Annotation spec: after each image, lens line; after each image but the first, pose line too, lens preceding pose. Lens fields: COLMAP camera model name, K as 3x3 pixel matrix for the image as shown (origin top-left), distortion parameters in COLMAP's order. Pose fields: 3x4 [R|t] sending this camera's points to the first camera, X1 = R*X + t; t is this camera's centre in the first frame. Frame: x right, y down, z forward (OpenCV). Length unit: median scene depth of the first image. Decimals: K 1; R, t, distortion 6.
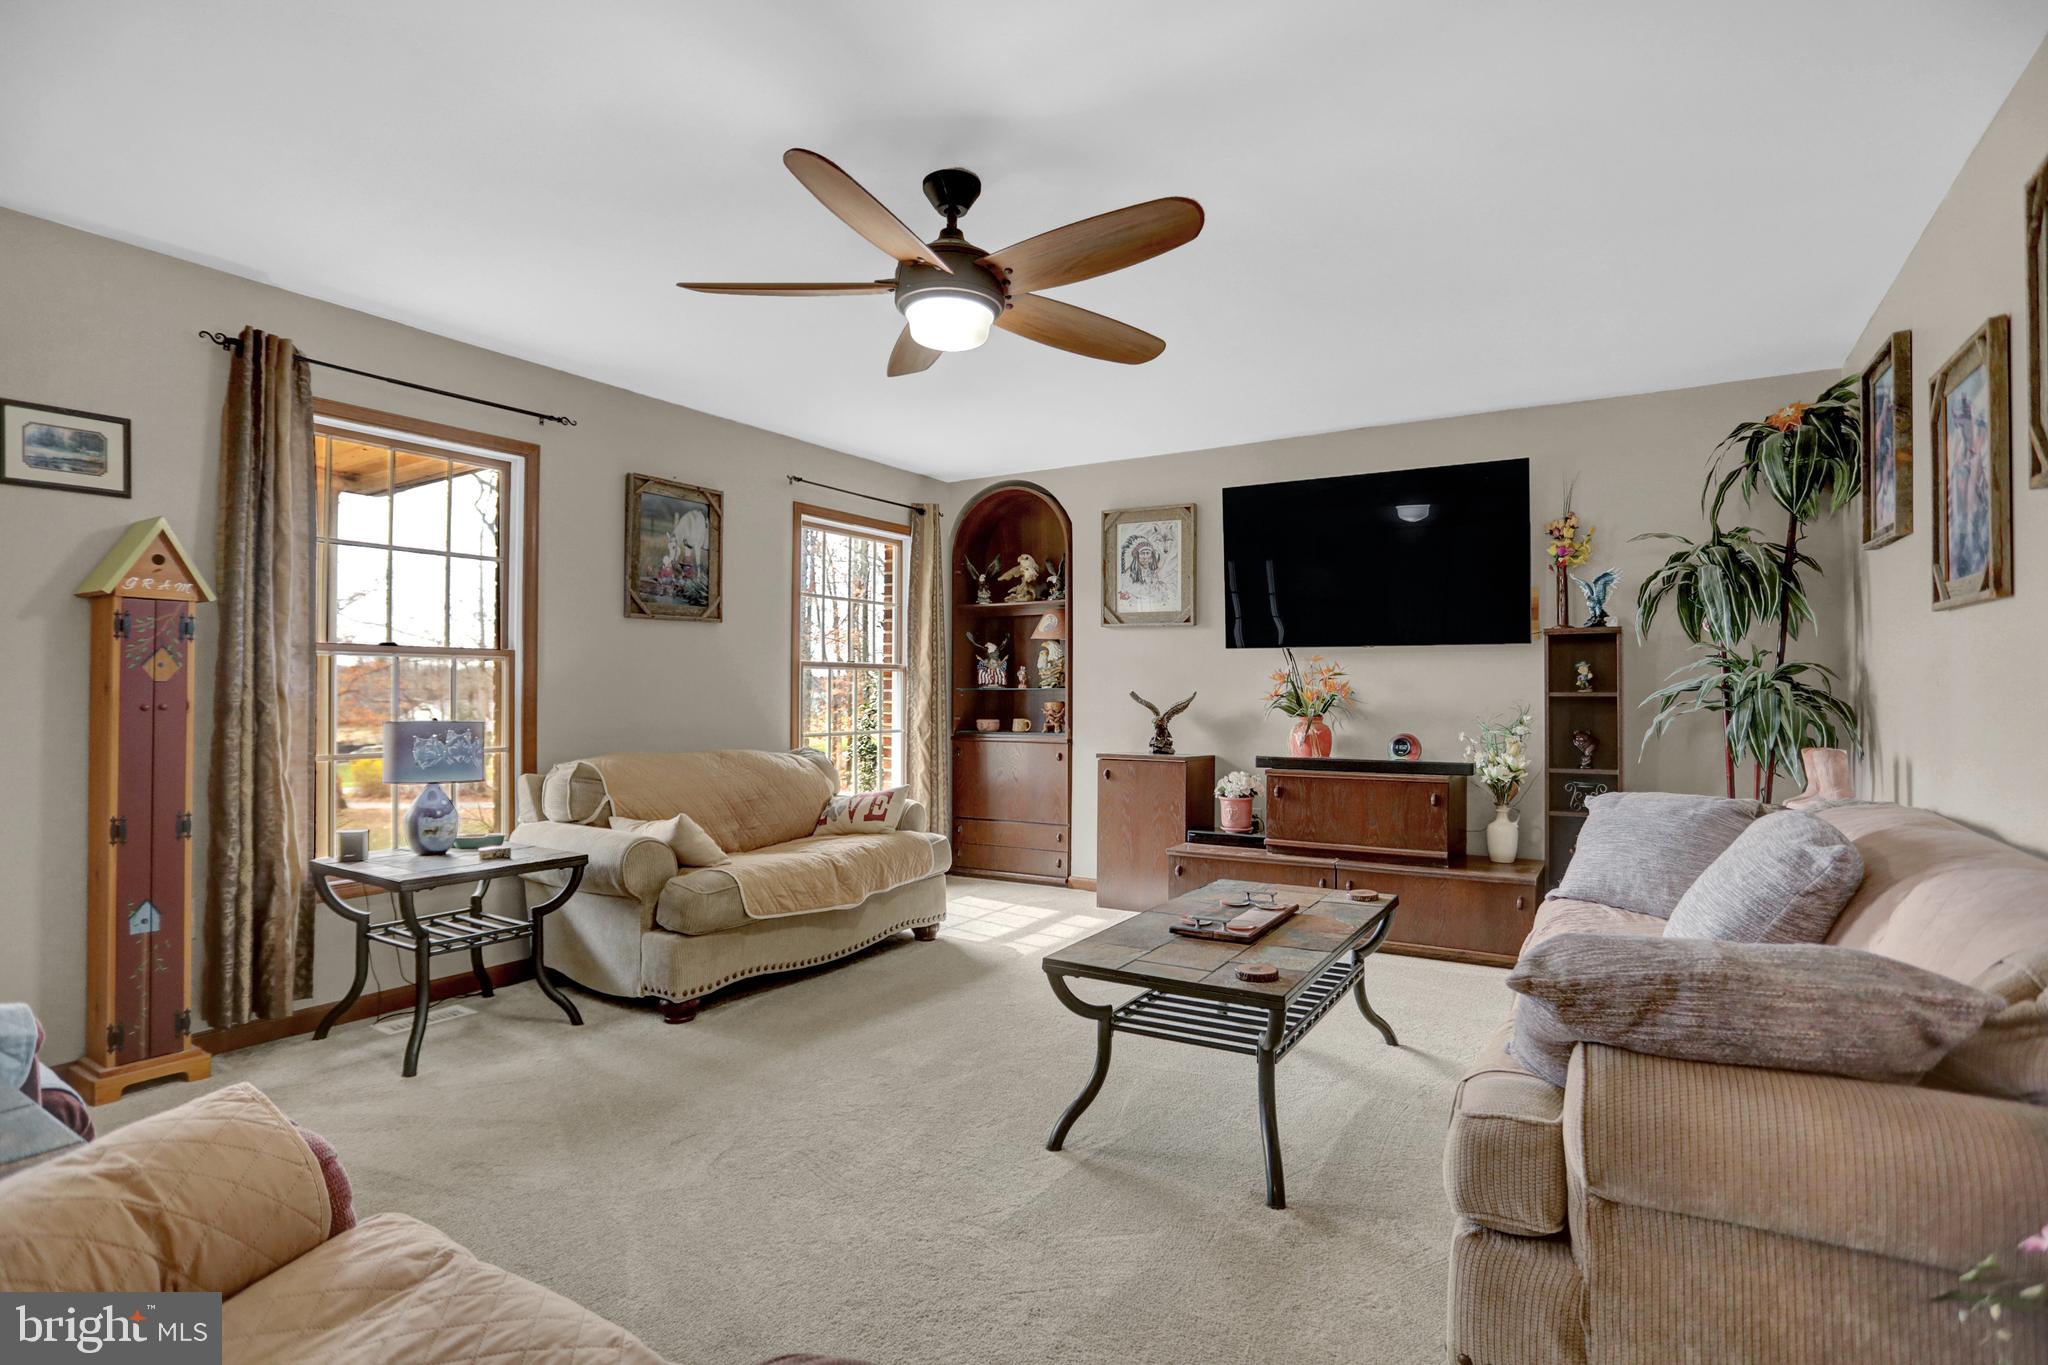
lens RADIAL K [[993.3, 0, 1027.5], [0, 993.3, 691.1], [0, 0, 1]] dist [-0.064081, 0.018474]
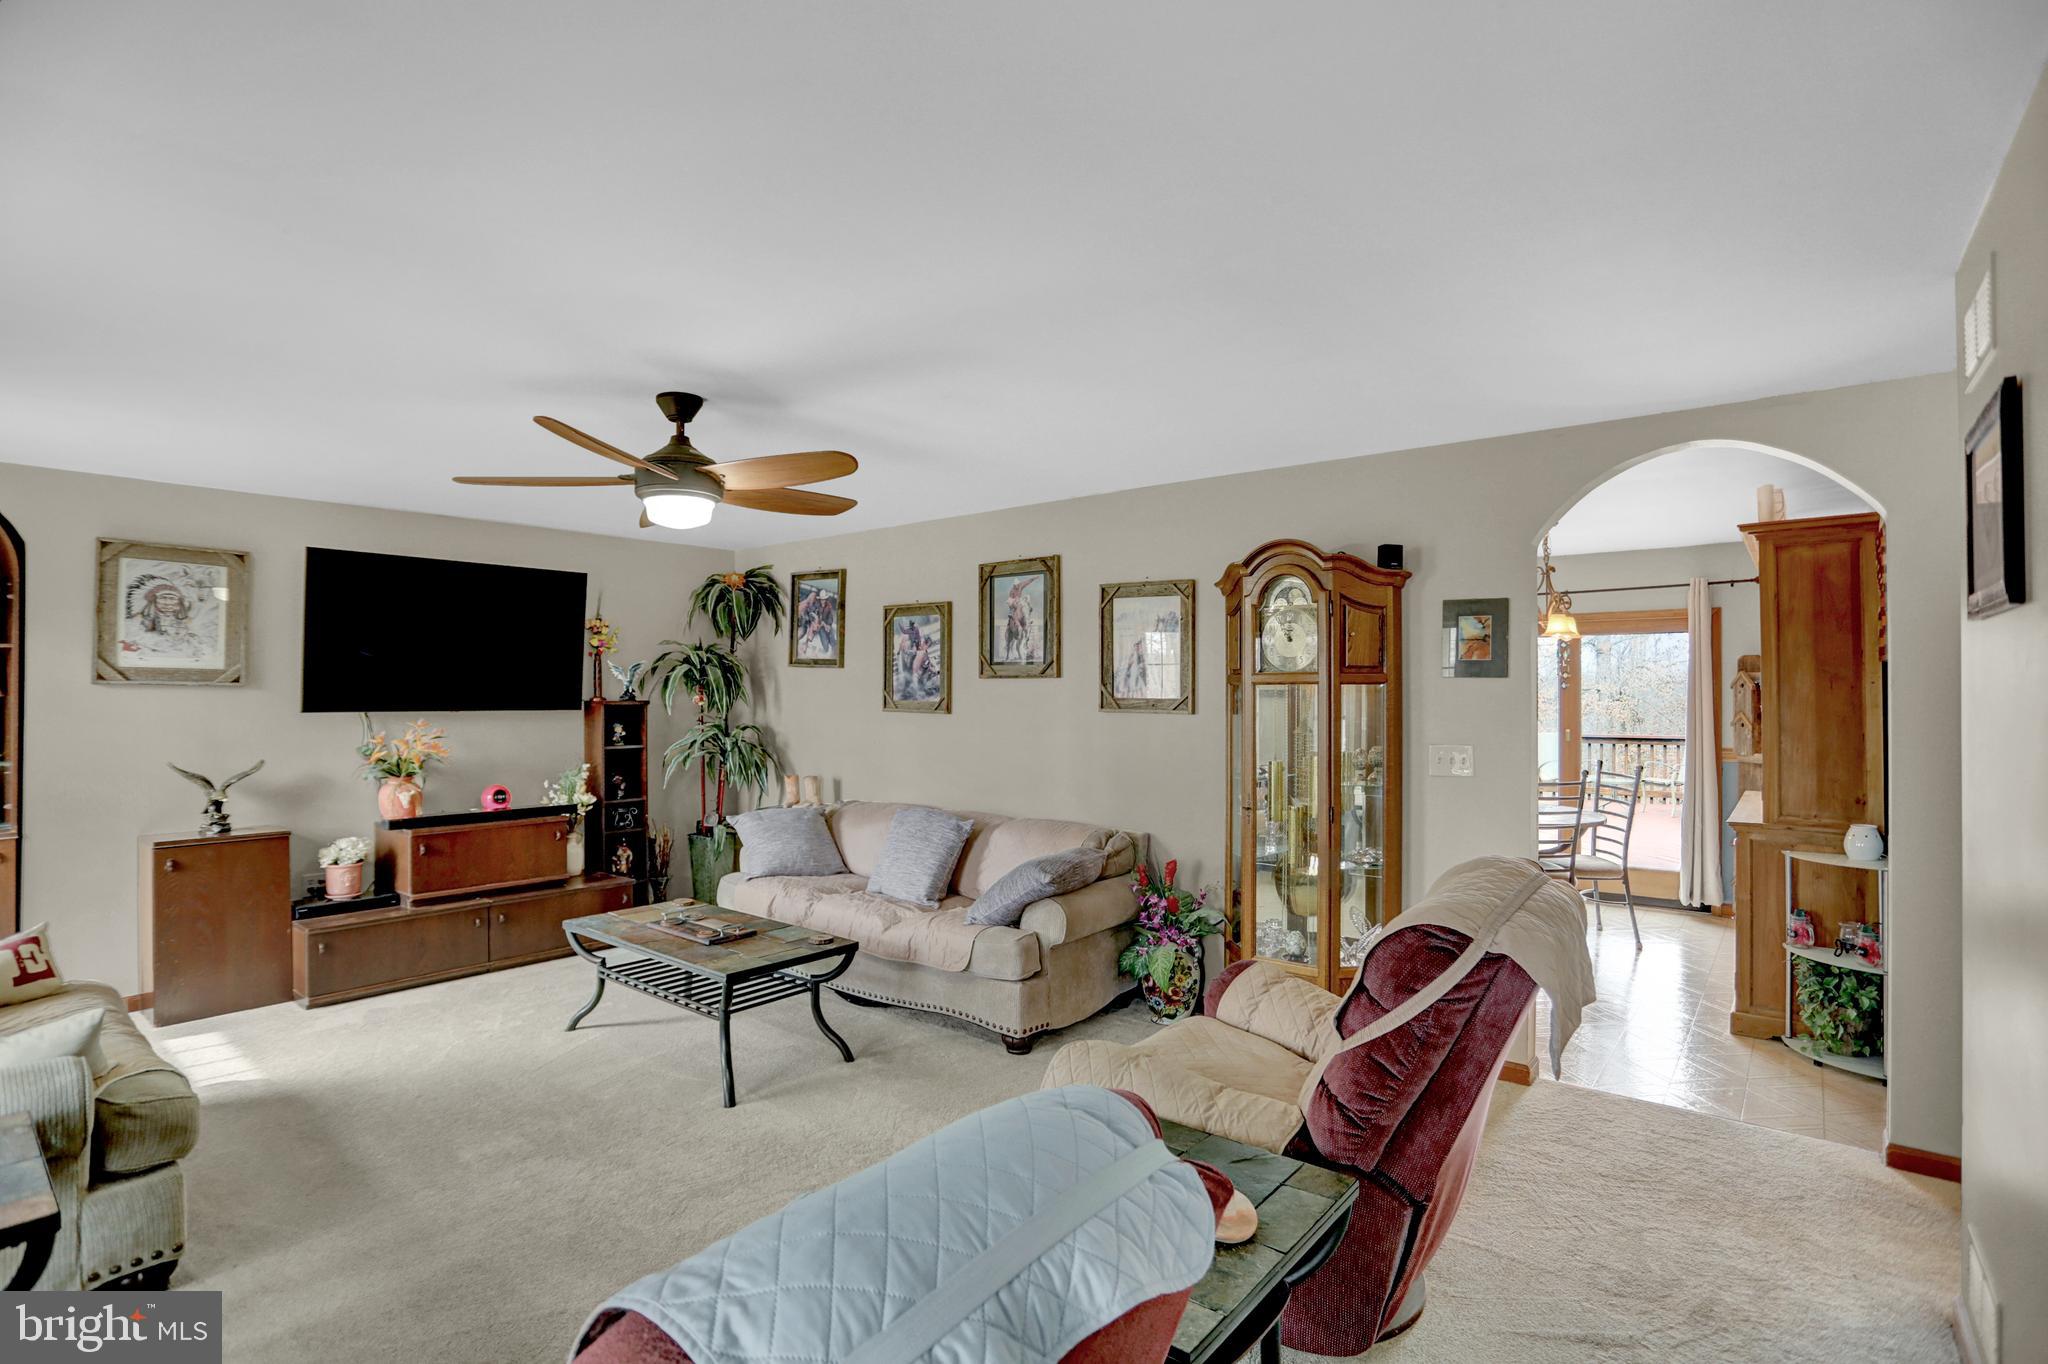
lens RADIAL K [[993.3, 0, 1032.7], [0, 993.3, 672.6], [0, 0, 1]] dist [-0.064081, 0.018474]
pose [[0.131927, 0.012129, 0.991185, -0.637739], [-0.003190, 0.999925, -0.011812, -0.074149], [-0.991254, -0.001604, 0.131956, 0.173640]]
